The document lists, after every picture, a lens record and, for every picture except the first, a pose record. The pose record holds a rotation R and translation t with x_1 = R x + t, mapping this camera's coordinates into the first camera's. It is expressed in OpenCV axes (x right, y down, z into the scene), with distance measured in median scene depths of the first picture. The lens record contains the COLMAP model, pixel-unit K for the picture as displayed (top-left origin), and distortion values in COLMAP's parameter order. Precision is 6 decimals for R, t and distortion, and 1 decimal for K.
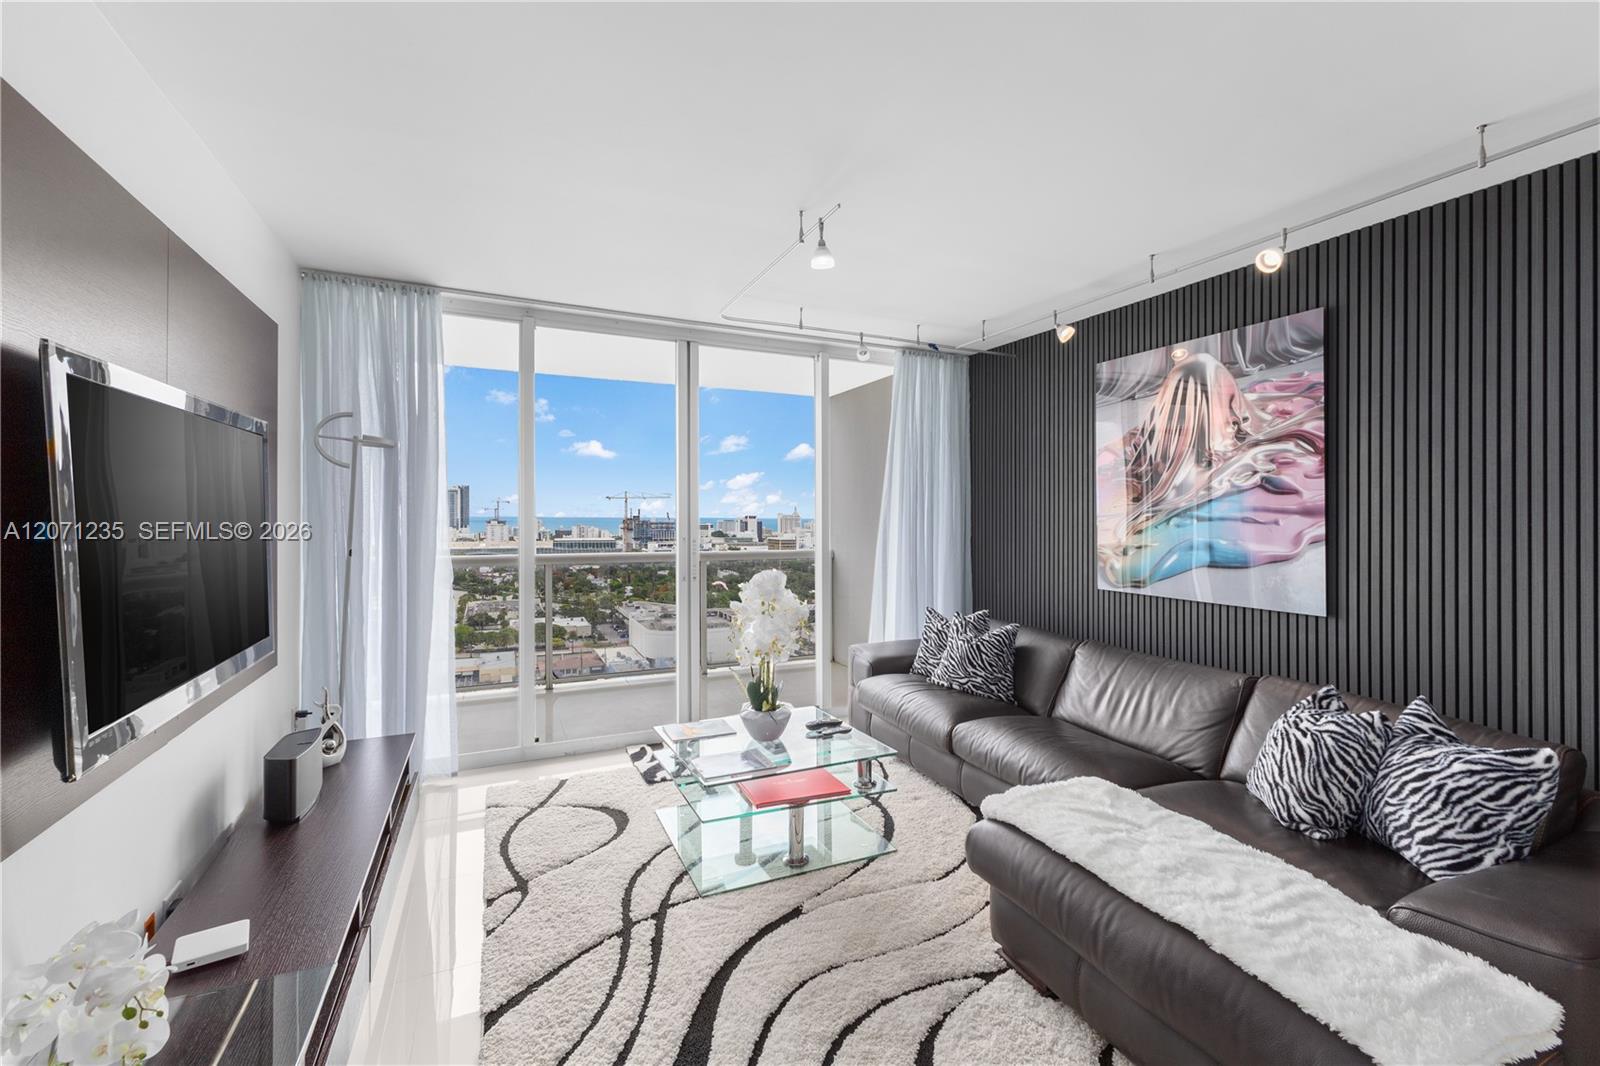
lens RADIAL K [[693.0, 0, 826.1], [0, 693.0, 518.9], [0, 0, 1]] dist [0.002749, -0.000278]
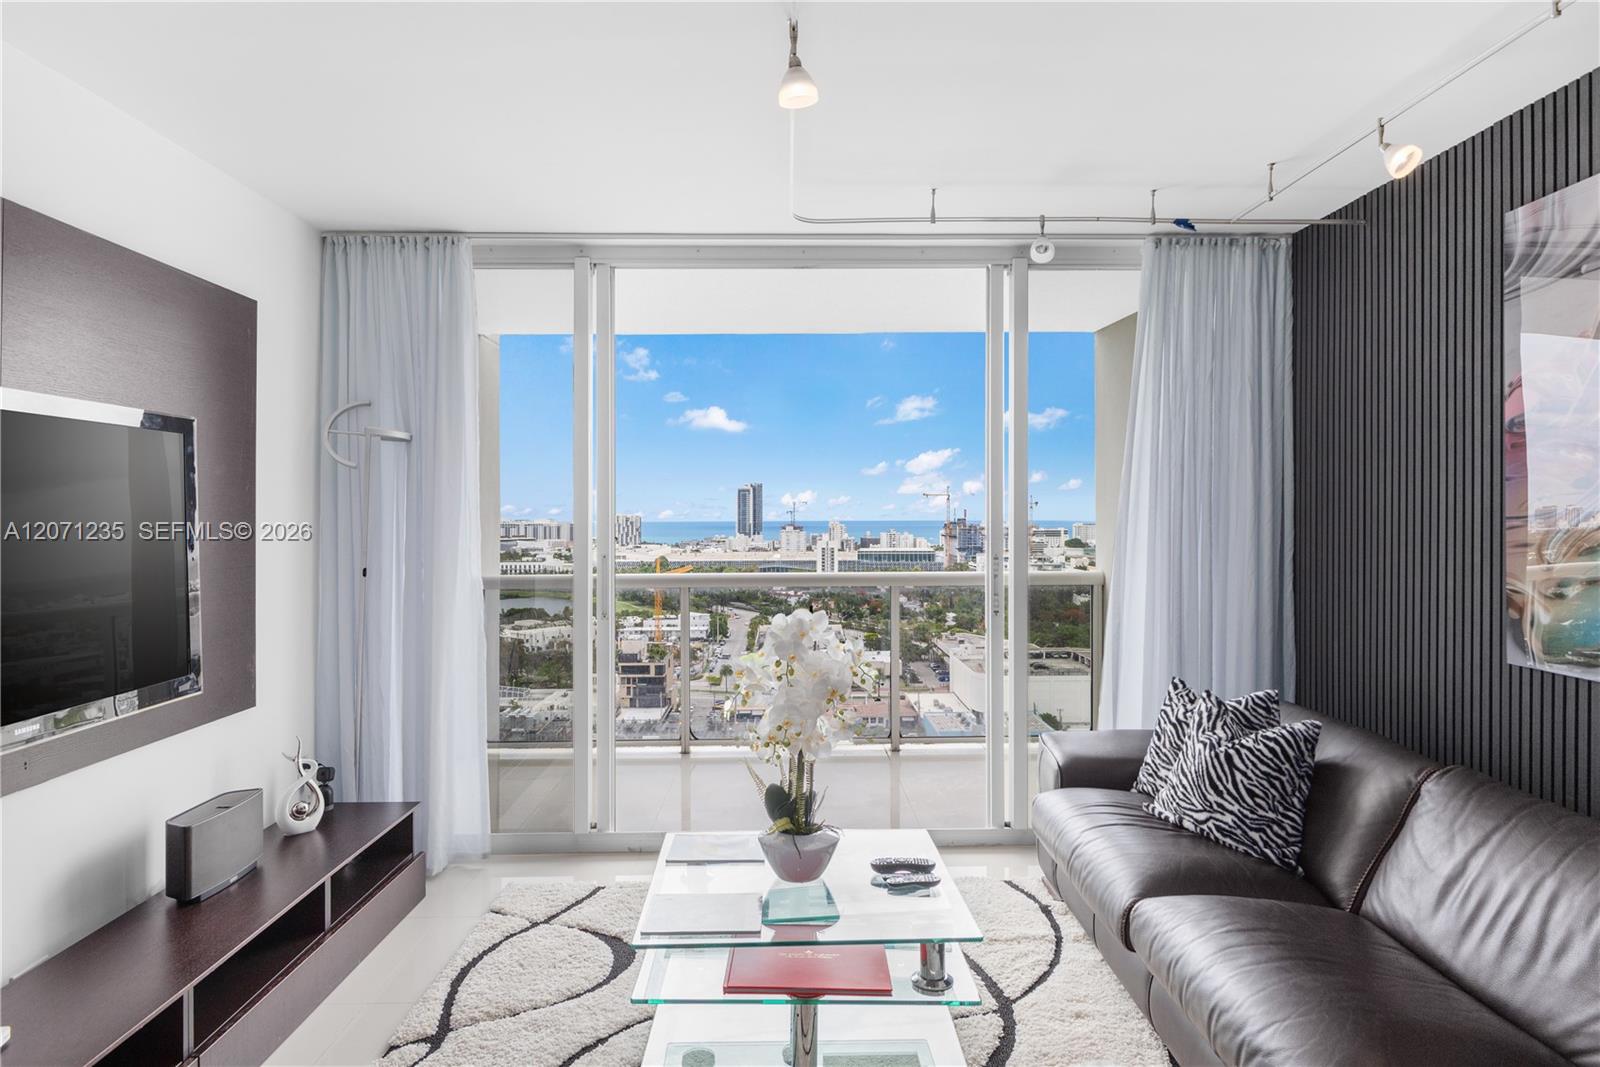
lens RADIAL K [[954.3, 0, 810.2], [0, 954.3, 527.6], [0, 0, 1]] dist [-0.000853, -0.001088]
pose [[0.911053, -0.004714, -0.412262, 0.251134], [0.007131, 0.999965, 0.004326, -0.003815], [0.412228, -0.006881, 0.911055, 0.193006]]
